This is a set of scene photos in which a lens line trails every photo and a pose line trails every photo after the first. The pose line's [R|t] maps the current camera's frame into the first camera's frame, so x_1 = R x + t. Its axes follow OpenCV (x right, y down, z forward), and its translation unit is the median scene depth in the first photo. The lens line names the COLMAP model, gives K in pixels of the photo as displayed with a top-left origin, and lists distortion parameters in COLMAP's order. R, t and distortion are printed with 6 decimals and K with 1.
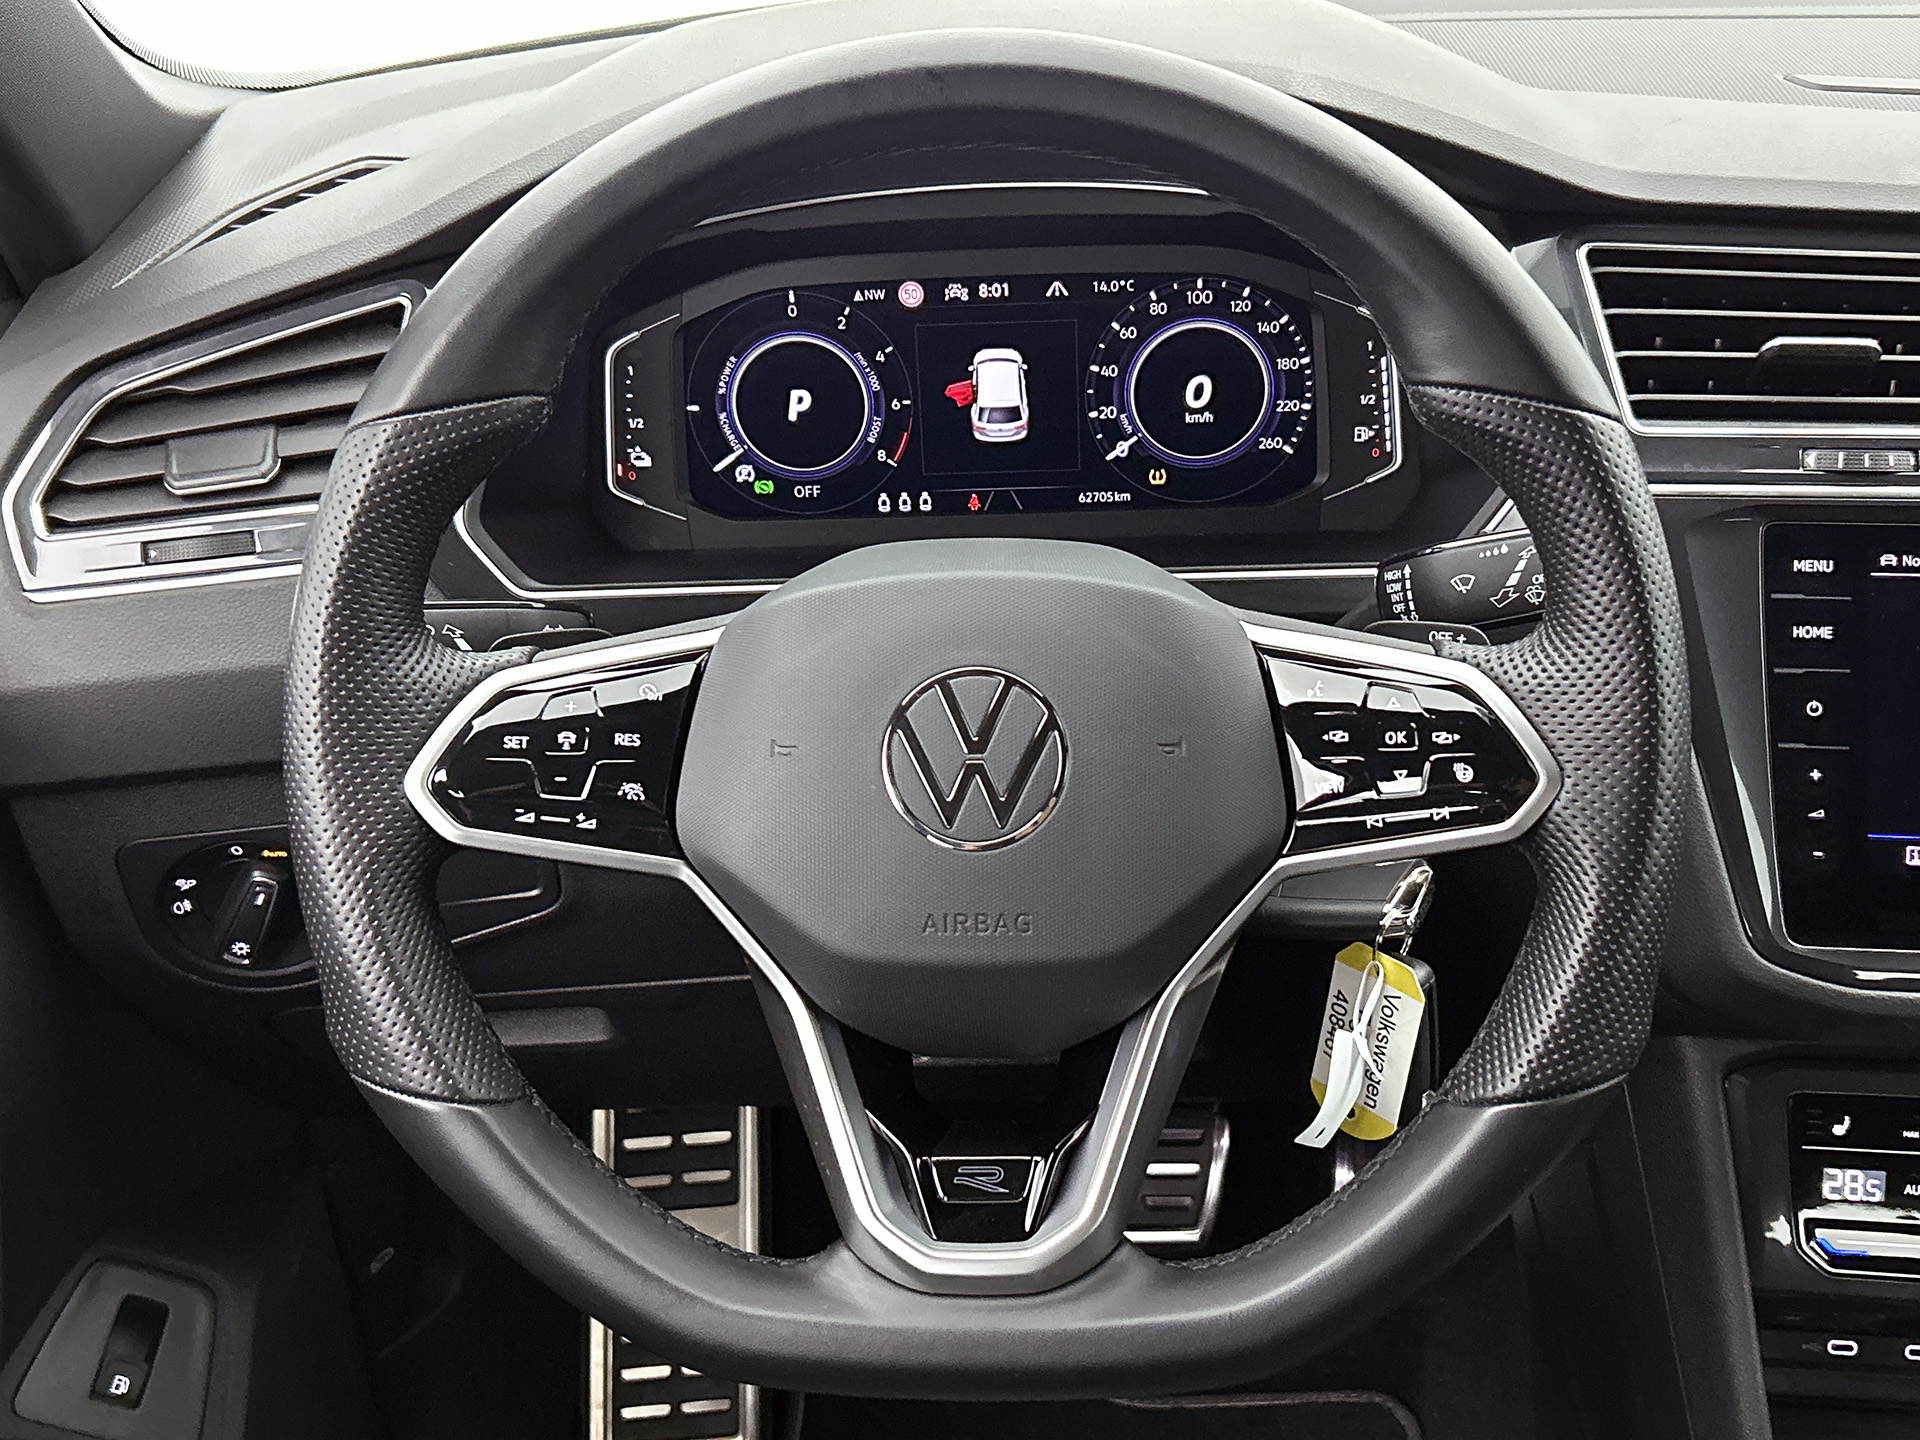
lens RADIAL K [[2143.3, 0, 974.1], [0, 2143.3, 730.6], [0, 0, 1]] dist [0.034227, 0.000000]
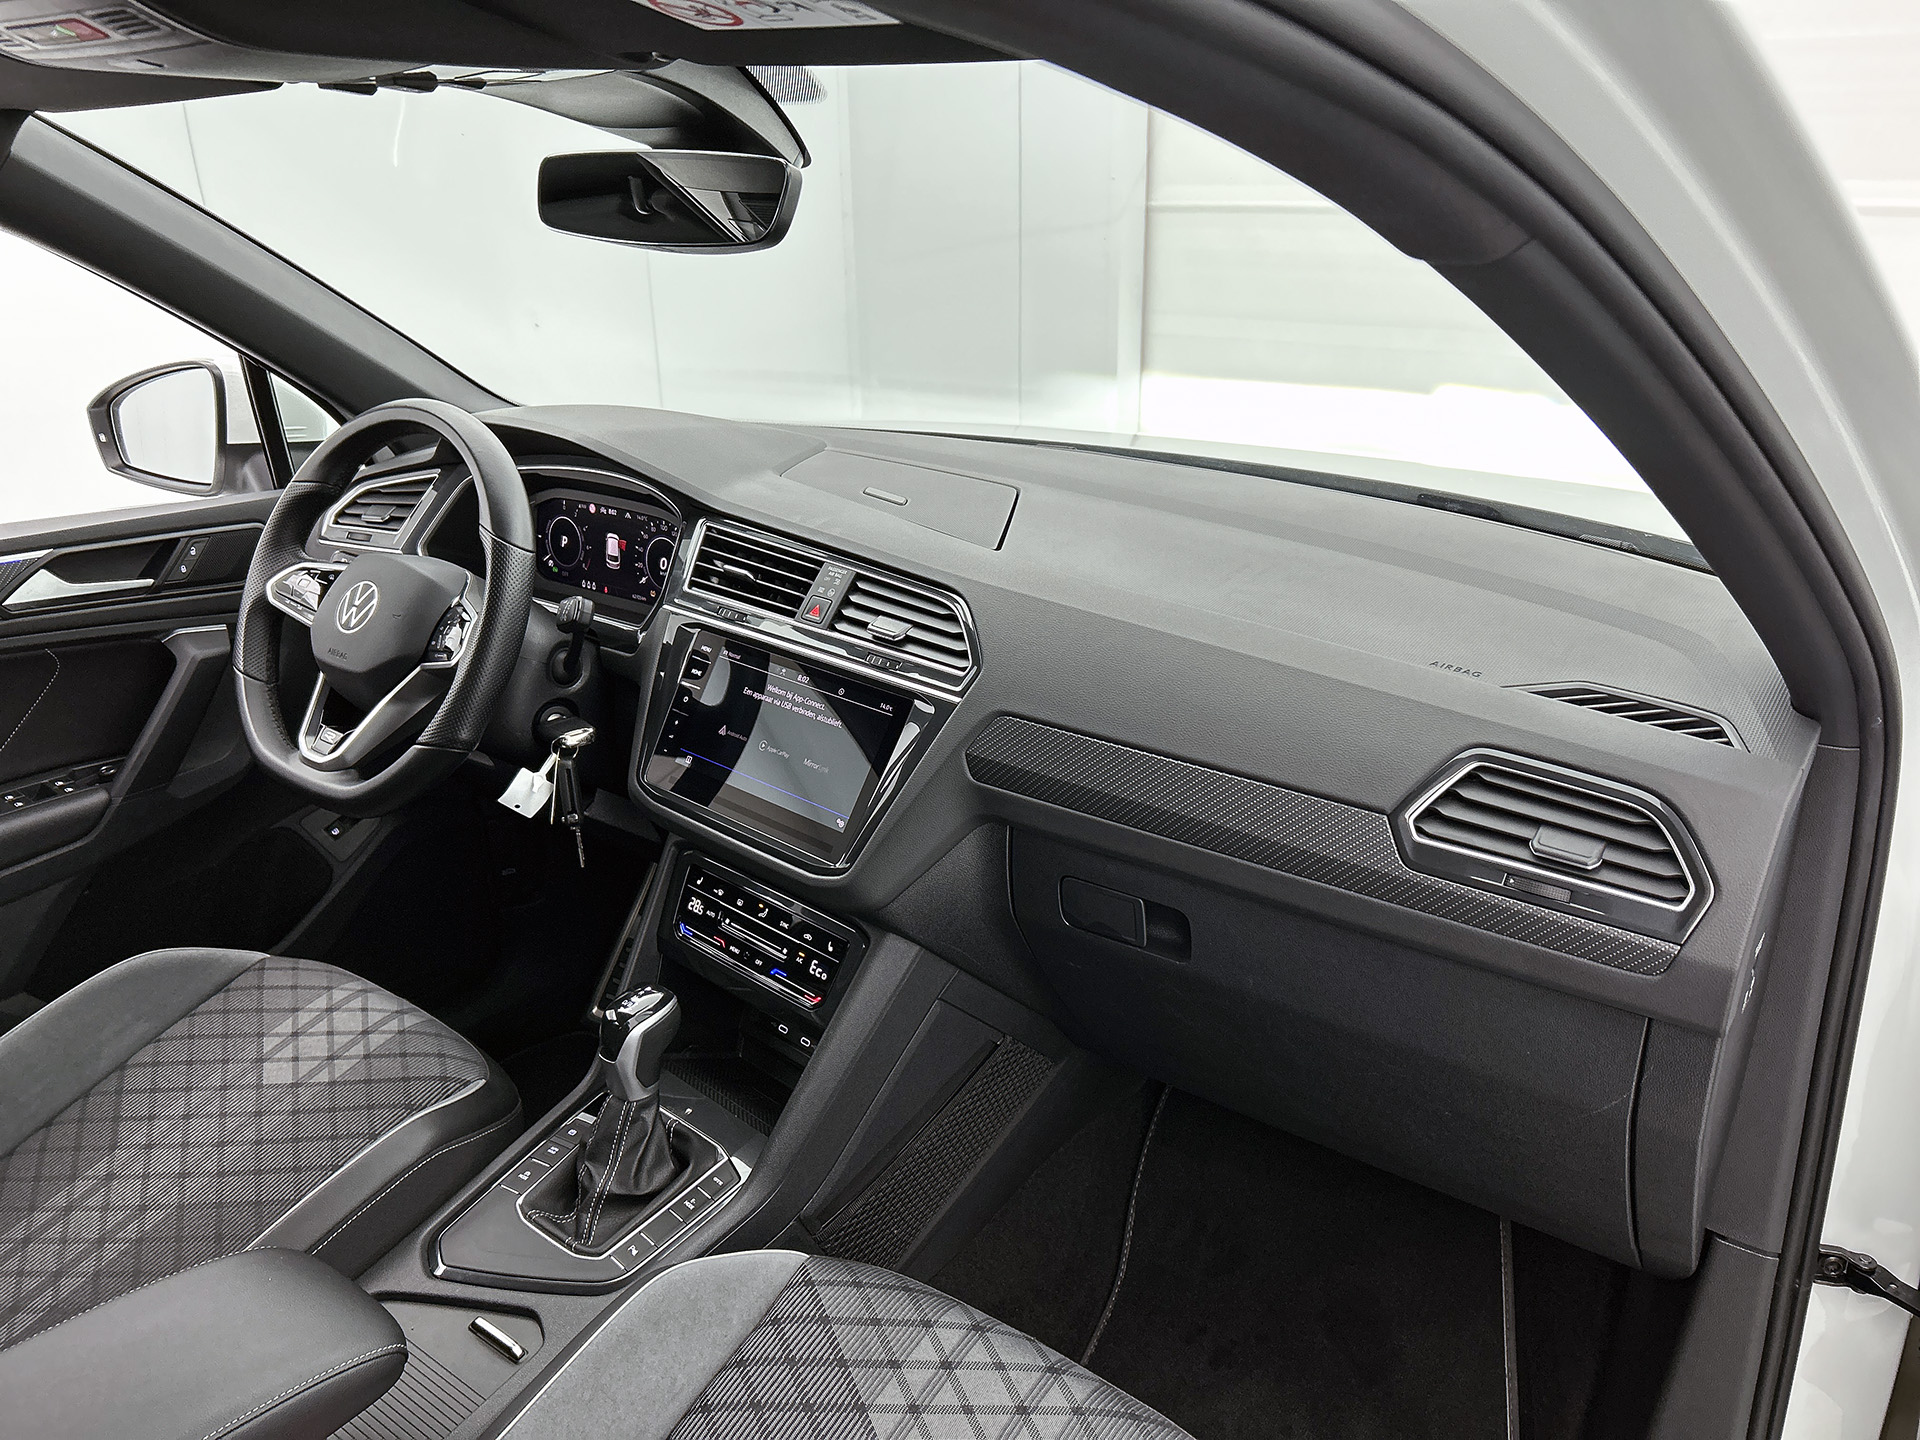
lens RADIAL K [[1449.2, 0, 966.8], [0, 1449.2, 716.6], [0, 0, 1]] dist [0.046604, -0.068038]
pose [[0.813173, 0.242996, -0.528869, 1.534580], [-0.317113, 0.946933, -0.052503, -0.005436], [0.488045, 0.210405, 0.847078, -0.314729]]
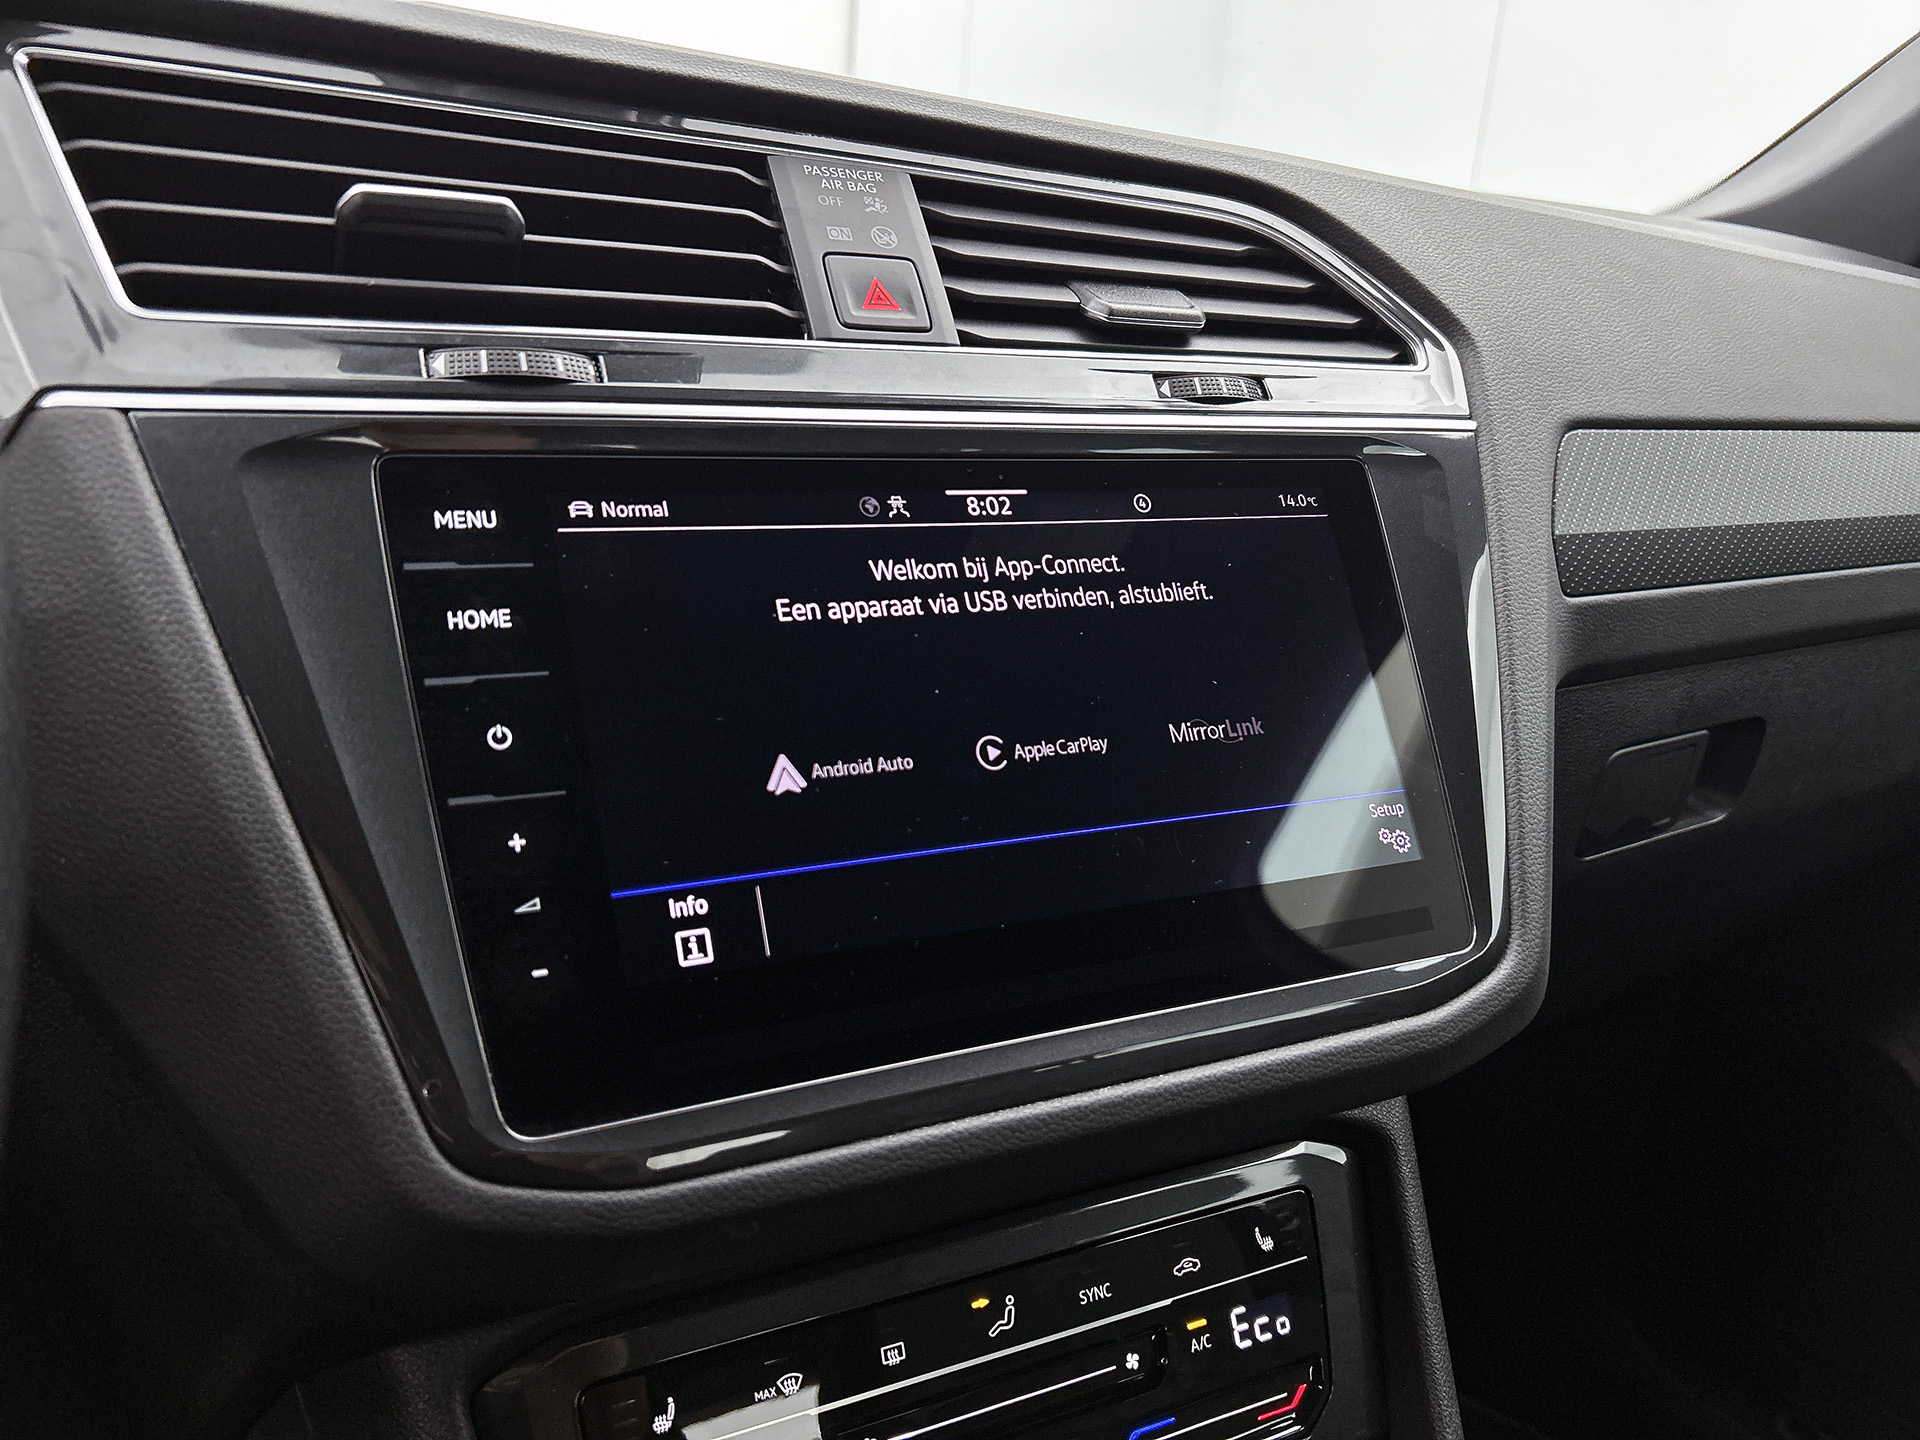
lens RADIAL K [[1449.2, 0, 969.5], [0, 1449.2, 708.4], [0, 0, 1]] dist [0.046604, -0.068038]
pose [[0.821165, -0.071811, 0.566155, 0.254512], [0.198586, 0.966008, -0.165506, 0.072256], [-0.535025, 0.248338, 0.807512, 0.568152]]
